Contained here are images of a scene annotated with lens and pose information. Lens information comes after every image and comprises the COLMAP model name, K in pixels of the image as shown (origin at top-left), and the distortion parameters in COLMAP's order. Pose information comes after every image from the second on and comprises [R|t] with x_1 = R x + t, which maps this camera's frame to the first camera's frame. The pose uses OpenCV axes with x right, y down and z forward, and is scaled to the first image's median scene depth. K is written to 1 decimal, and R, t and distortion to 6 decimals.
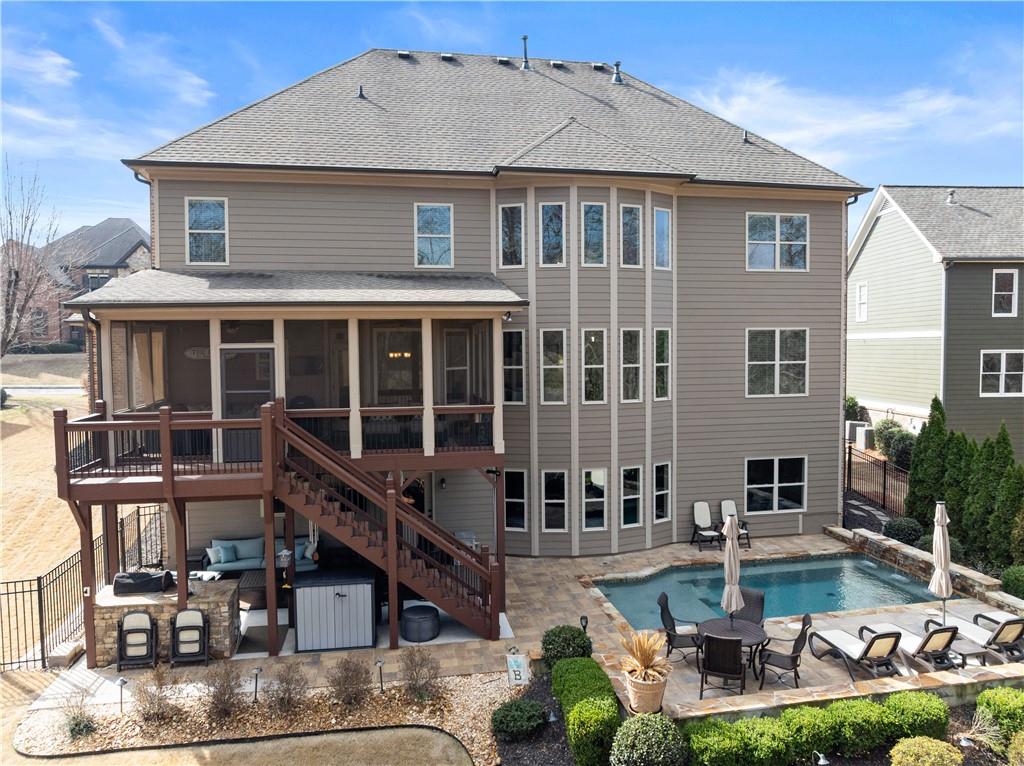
lens RADIAL K [[718.3, 0, 516.6], [0, 718.3, 379.4], [0, 0, 1]] dist [-0.038816, 0.004271]
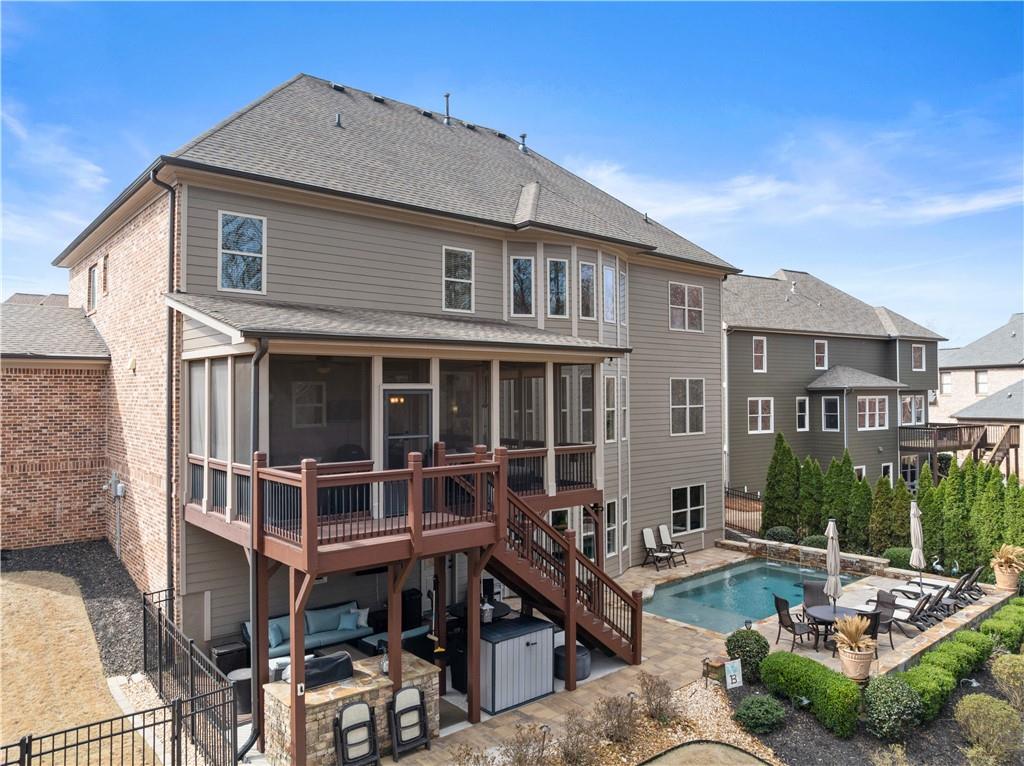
lens RADIAL K [[718.3, 0, 516.6], [0, 718.3, 379.4], [0, 0, 1]] dist [-0.038816, 0.004271]
pose [[0.865977, 0.014555, 0.499872, -0.583389], [0.022413, 0.997442, -0.067872, 0.007569], [-0.499582, 0.069979, 0.863436, 0.114970]]
